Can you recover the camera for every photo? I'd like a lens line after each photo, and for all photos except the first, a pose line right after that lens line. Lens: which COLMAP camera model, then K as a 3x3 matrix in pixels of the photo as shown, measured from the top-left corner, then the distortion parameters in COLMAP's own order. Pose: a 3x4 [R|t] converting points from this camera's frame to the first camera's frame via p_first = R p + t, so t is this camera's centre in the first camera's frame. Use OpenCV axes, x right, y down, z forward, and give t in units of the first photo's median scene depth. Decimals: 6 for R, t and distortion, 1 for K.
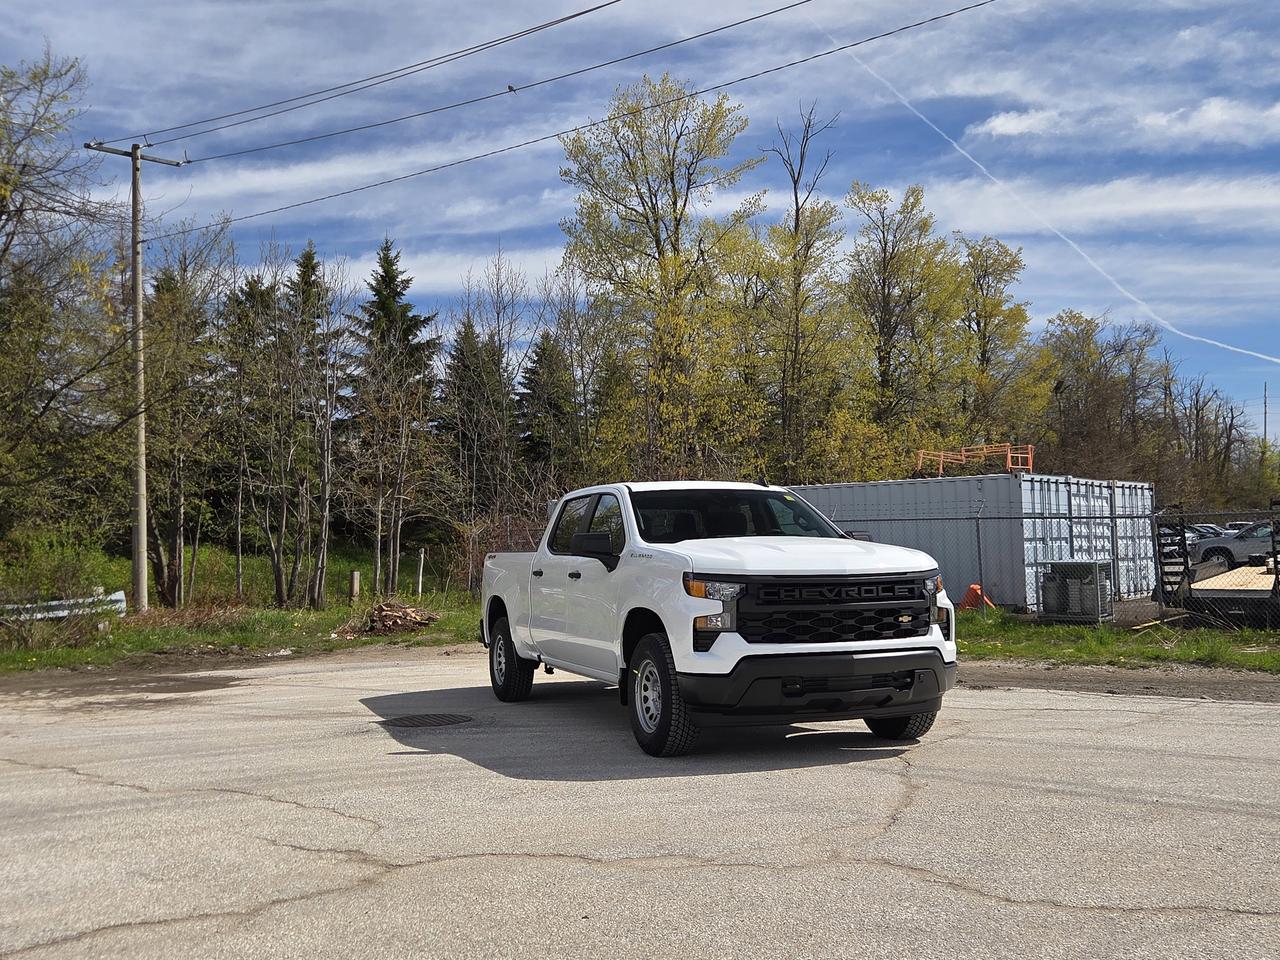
lens RADIAL K [[1239.6, 0, 644.0], [0, 1239.6, 463.5], [0, 0, 1]] dist [0.073079, -0.004782]
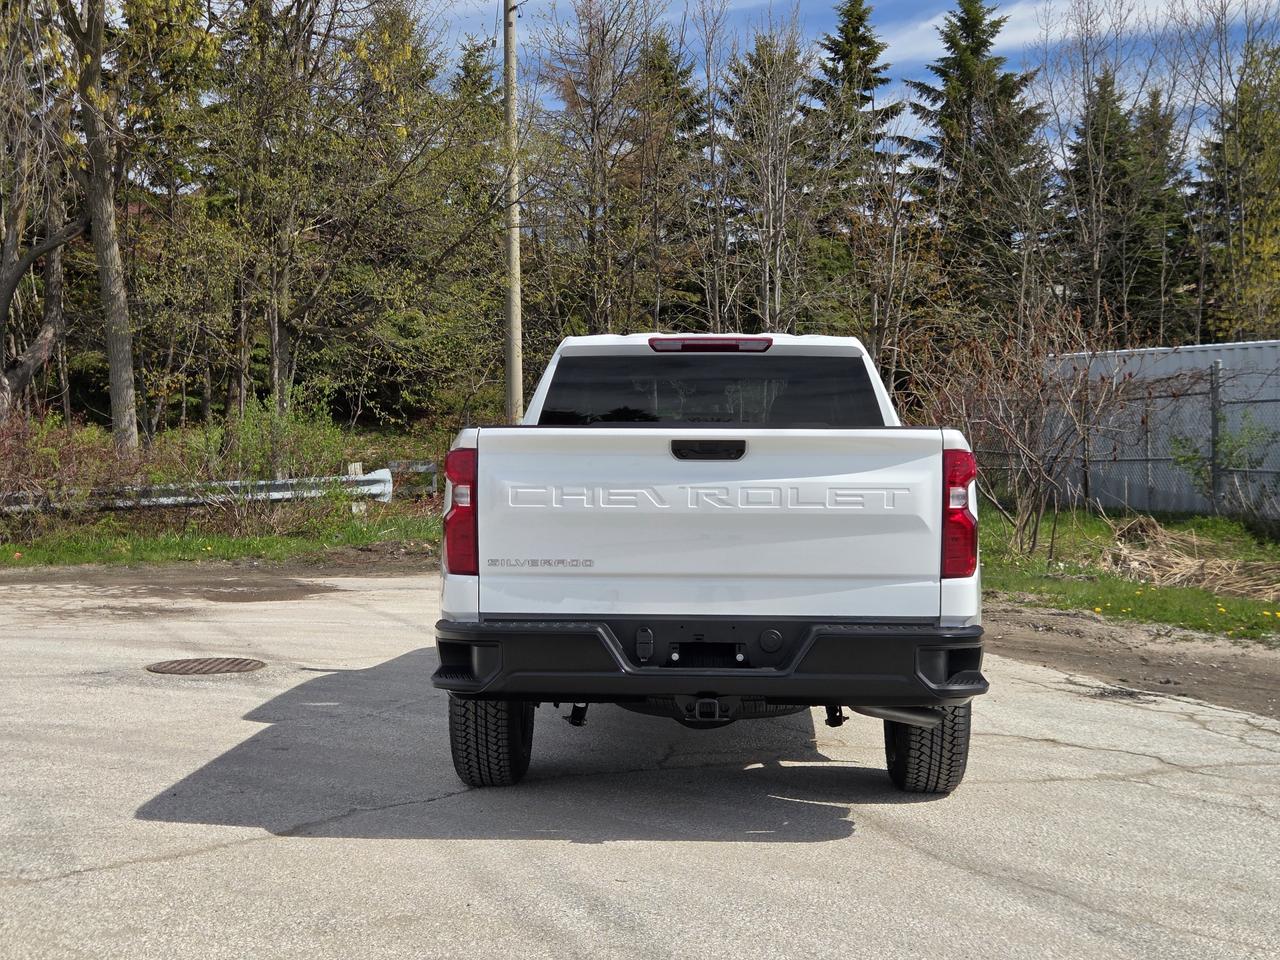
lens RADIAL K [[1769.0, 0, 634.8], [0, 1769.0, 480.0], [0, 0, 1]] dist [0.104849, -0.065246]
pose [[0.879591, 0.038472, -0.474172, 0.253557], [0.011349, 0.994744, 0.101760, -0.003493], [0.475595, -0.094888, 0.874532, 0.097767]]
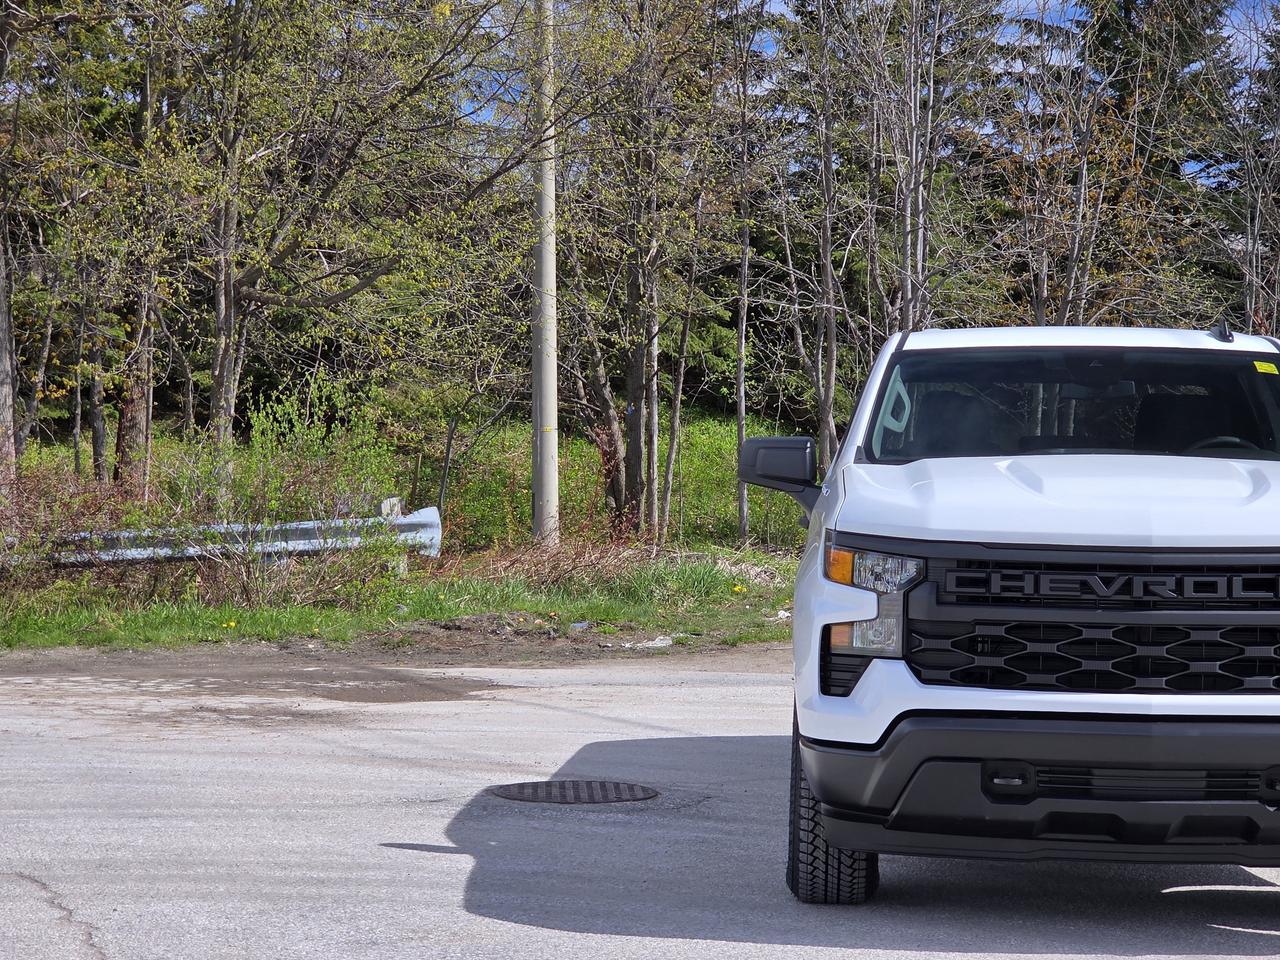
lens RADIAL K [[2688.7, 0, 575.7], [0, 2688.7, 478.1], [0, 0, 1]] dist [-0.474582, 4.574711]
pose [[0.894611, 0.031818, -0.445712, 0.144316], [0.006915, 0.996356, 0.085005, -0.006768], [0.446793, -0.079129, 0.891131, 0.017538]]
